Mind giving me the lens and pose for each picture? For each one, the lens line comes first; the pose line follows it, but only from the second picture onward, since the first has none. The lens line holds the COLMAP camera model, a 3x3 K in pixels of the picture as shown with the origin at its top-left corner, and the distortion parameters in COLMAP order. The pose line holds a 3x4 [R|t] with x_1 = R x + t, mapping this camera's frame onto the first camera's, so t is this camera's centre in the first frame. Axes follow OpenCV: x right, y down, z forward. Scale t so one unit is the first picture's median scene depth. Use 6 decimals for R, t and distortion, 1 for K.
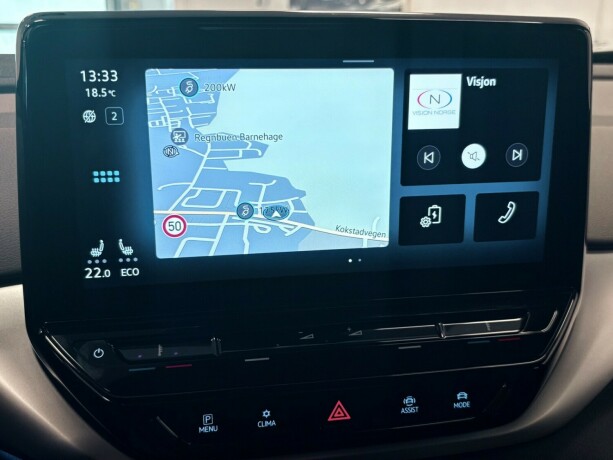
lens RADIAL K [[679.4, 0, 301.0], [0, 679.4, 233.5], [0, 0, 1]] dist [-0.016226, 0.000000]
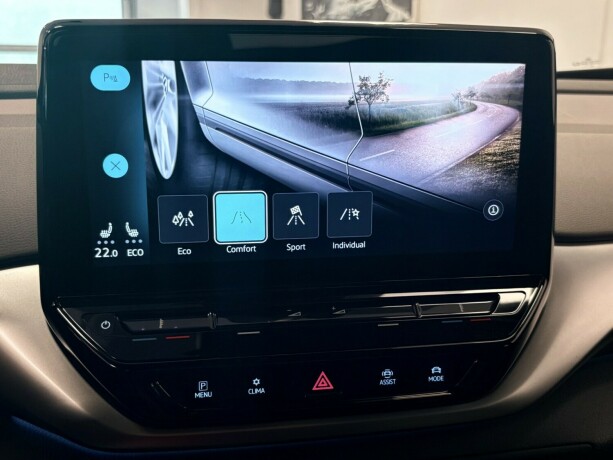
lens RADIAL K [[679.4, 0, 310.5], [0, 679.4, 226.0], [0, 0, 1]] dist [-0.016226, 0.000000]
pose [[0.999882, 0.010805, -0.010925, 0.045589], [-0.011066, 0.999648, -0.024129, 0.036714], [0.010660, 0.024247, 0.999649, -0.106683]]
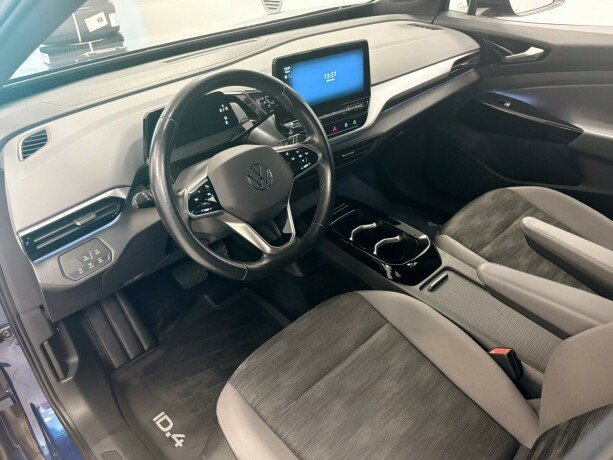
lens RADIAL K [[477.5, 0, 308.9], [0, 477.5, 229.5], [0, 0, 1]] dist [0.006499, -0.000150]
pose [[0.912357, -0.259210, 0.316884, -1.459871], [0.154133, 0.934559, 0.320692, -0.209199], [-0.379273, -0.243743, 0.892603, -2.327357]]
